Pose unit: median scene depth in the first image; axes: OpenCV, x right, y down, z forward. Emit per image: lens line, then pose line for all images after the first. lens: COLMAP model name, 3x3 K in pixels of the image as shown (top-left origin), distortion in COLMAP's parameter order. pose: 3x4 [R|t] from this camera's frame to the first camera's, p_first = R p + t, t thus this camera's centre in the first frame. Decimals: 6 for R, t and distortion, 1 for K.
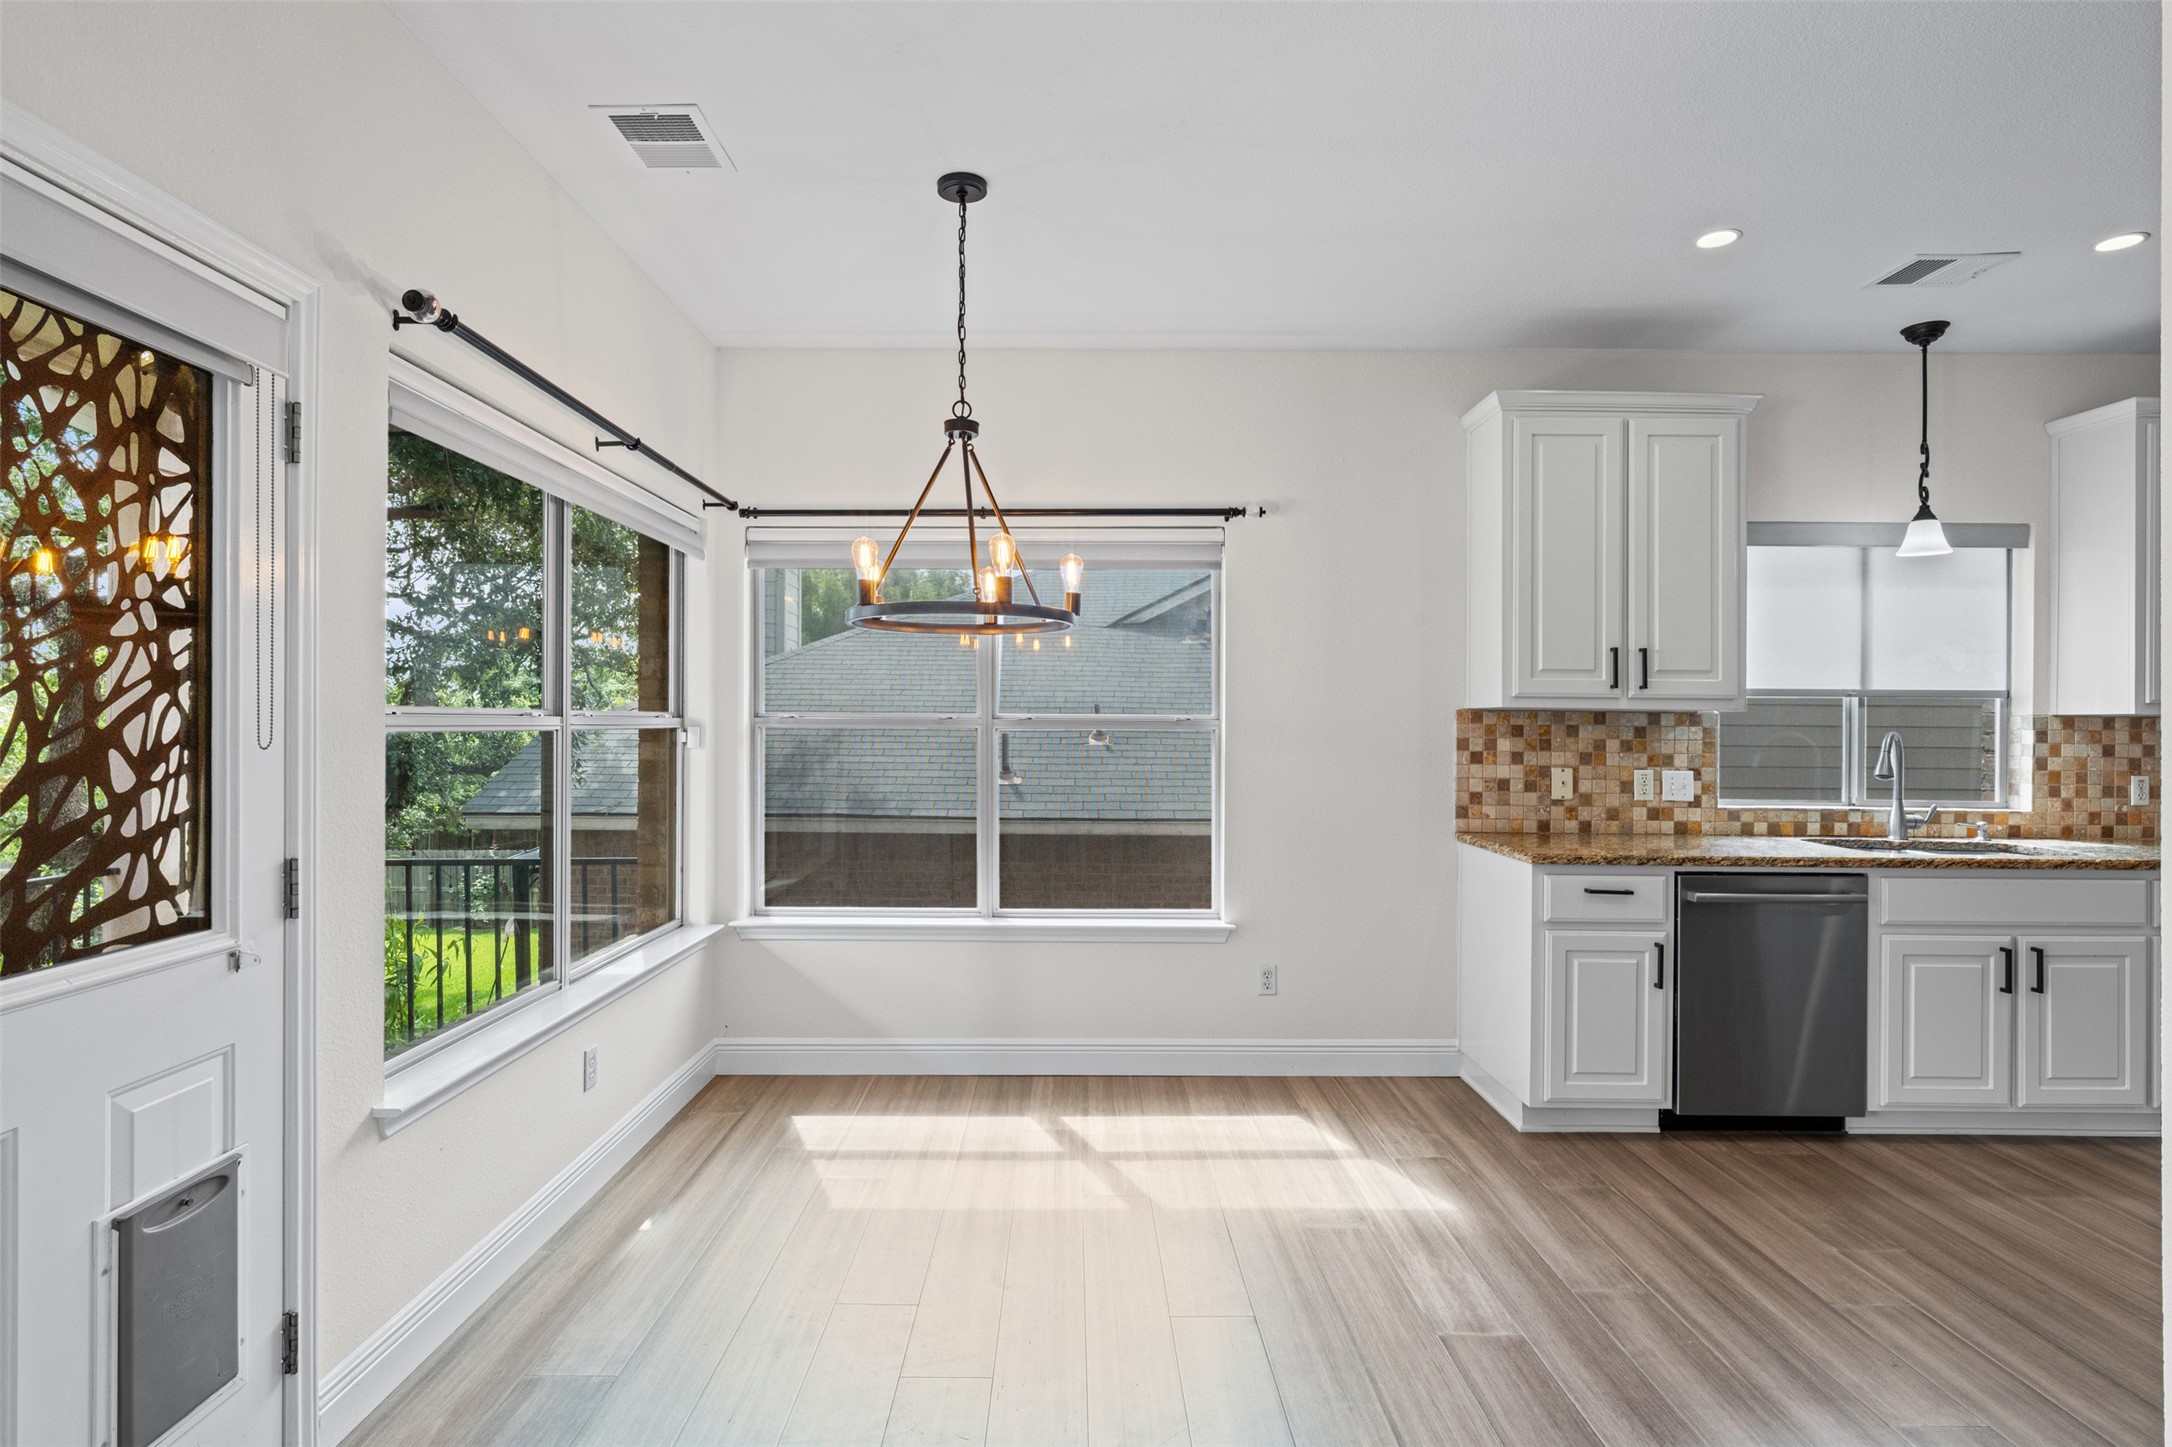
lens RADIAL K [[1062.2, 0, 1055.0], [0, 1062.2, 719.1], [0, 0, 1]] dist [-0.001320, -0.000023]
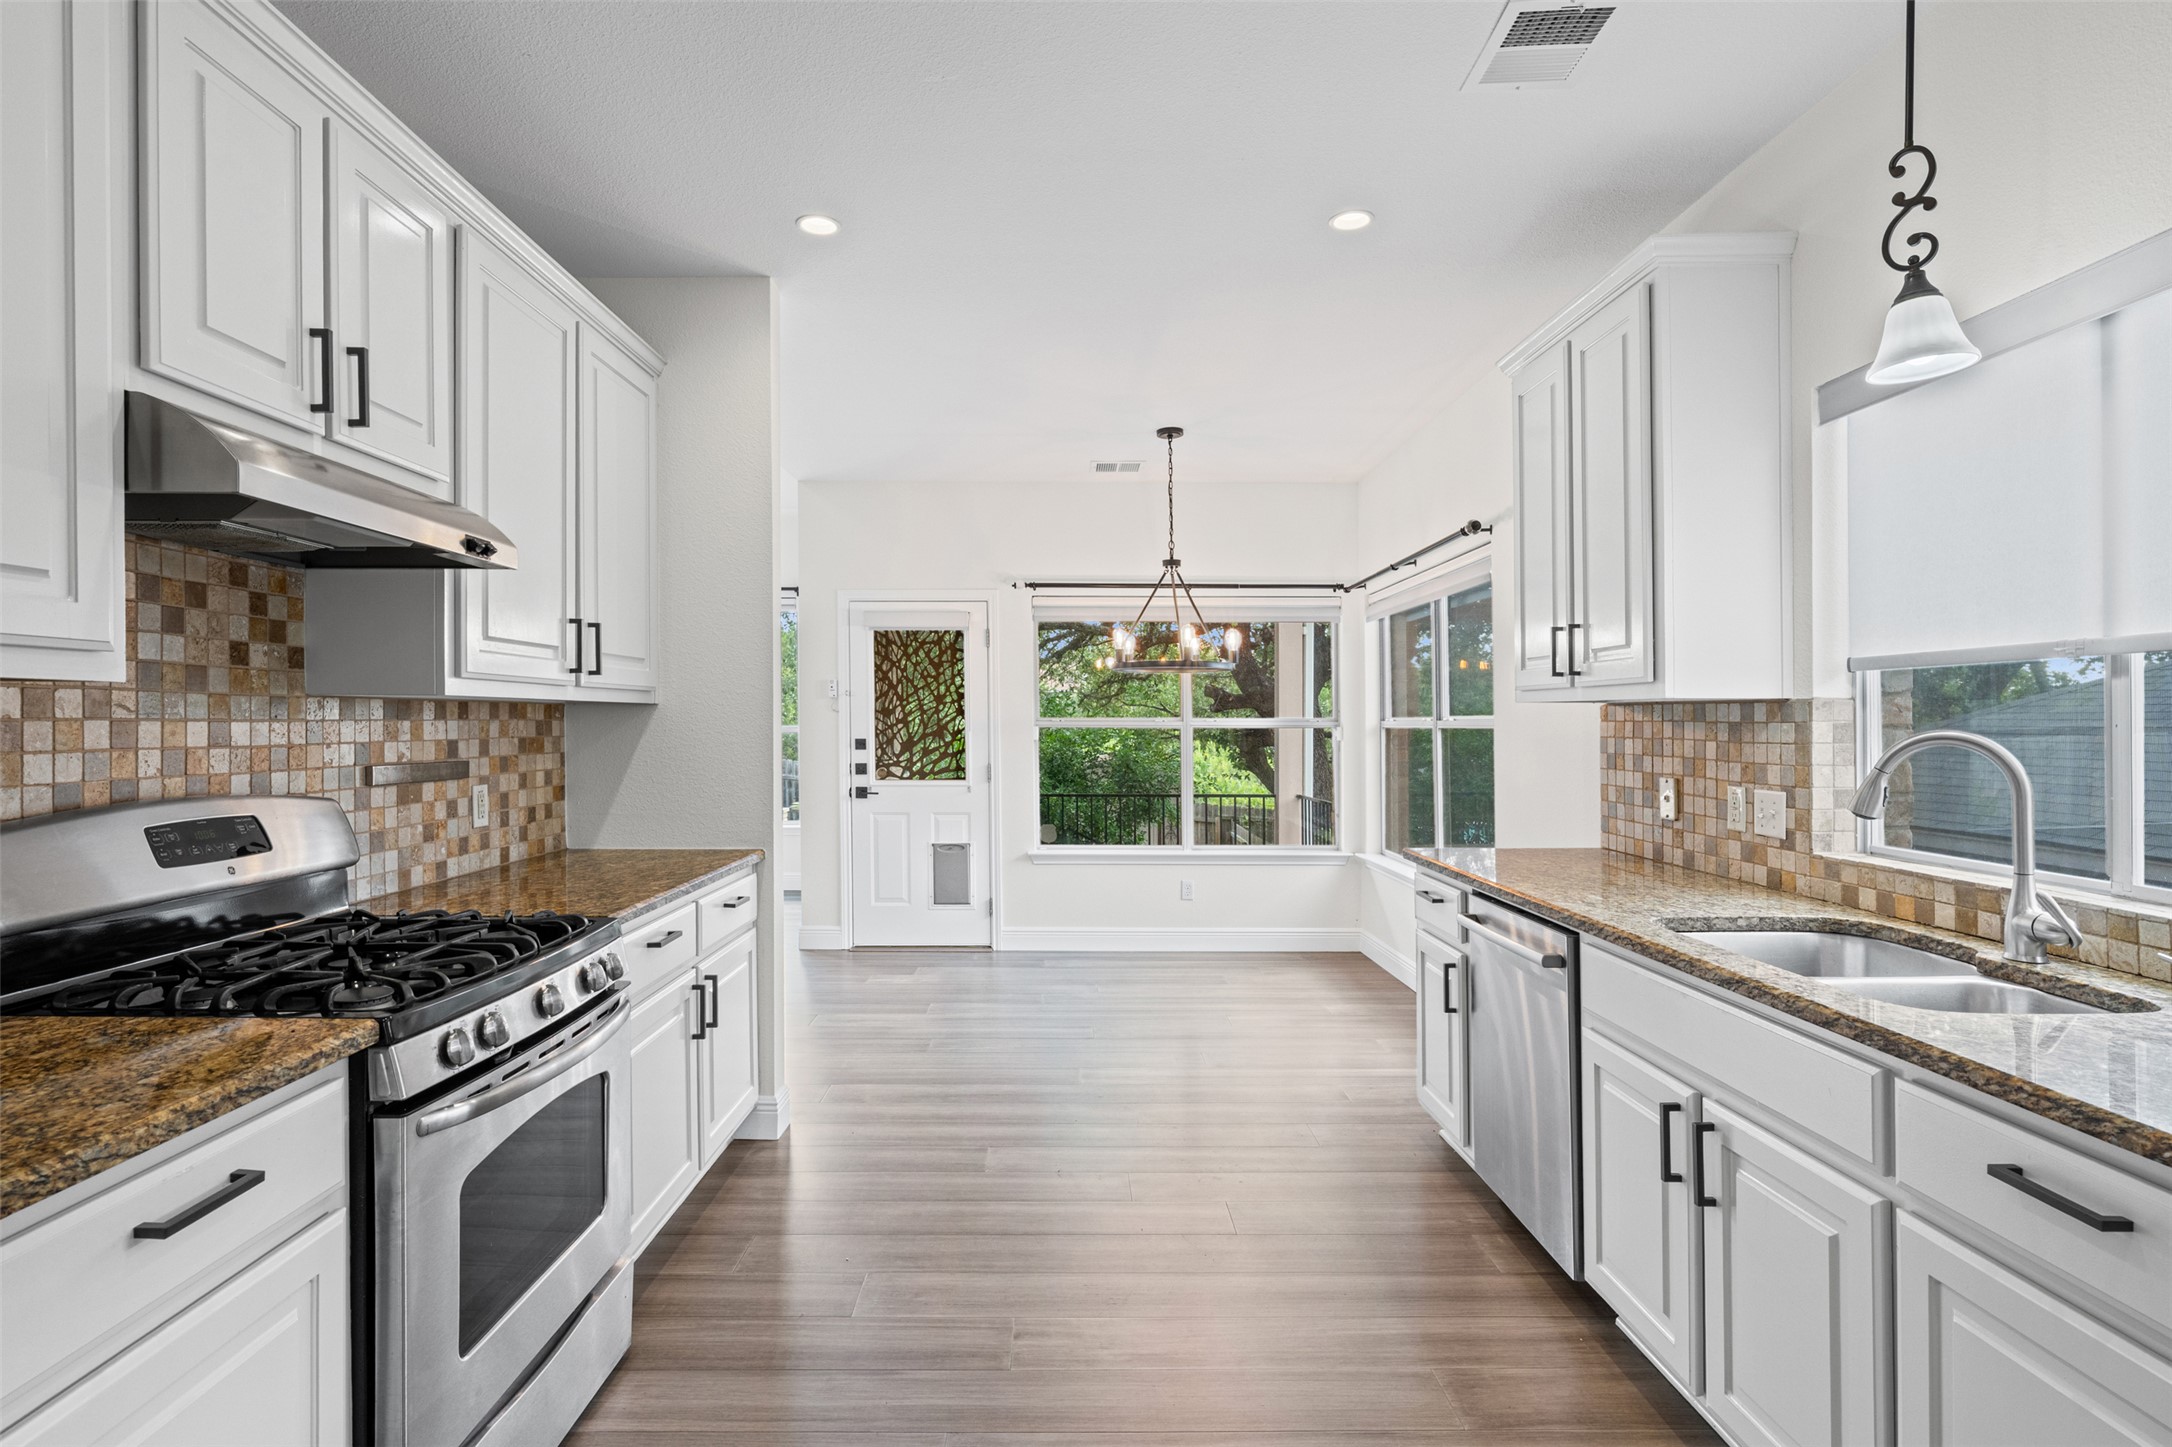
lens RADIAL K [[1062.2, 0, 1055.0], [0, 1062.2, 719.1], [0, 0, 1]] dist [-0.001320, -0.000023]
pose [[0.003274, -0.009553, -0.999949, 1.239882], [0.001932, 0.999953, -0.009546, 0.010112], [0.999993, -0.001901, 0.003293, 0.557791]]
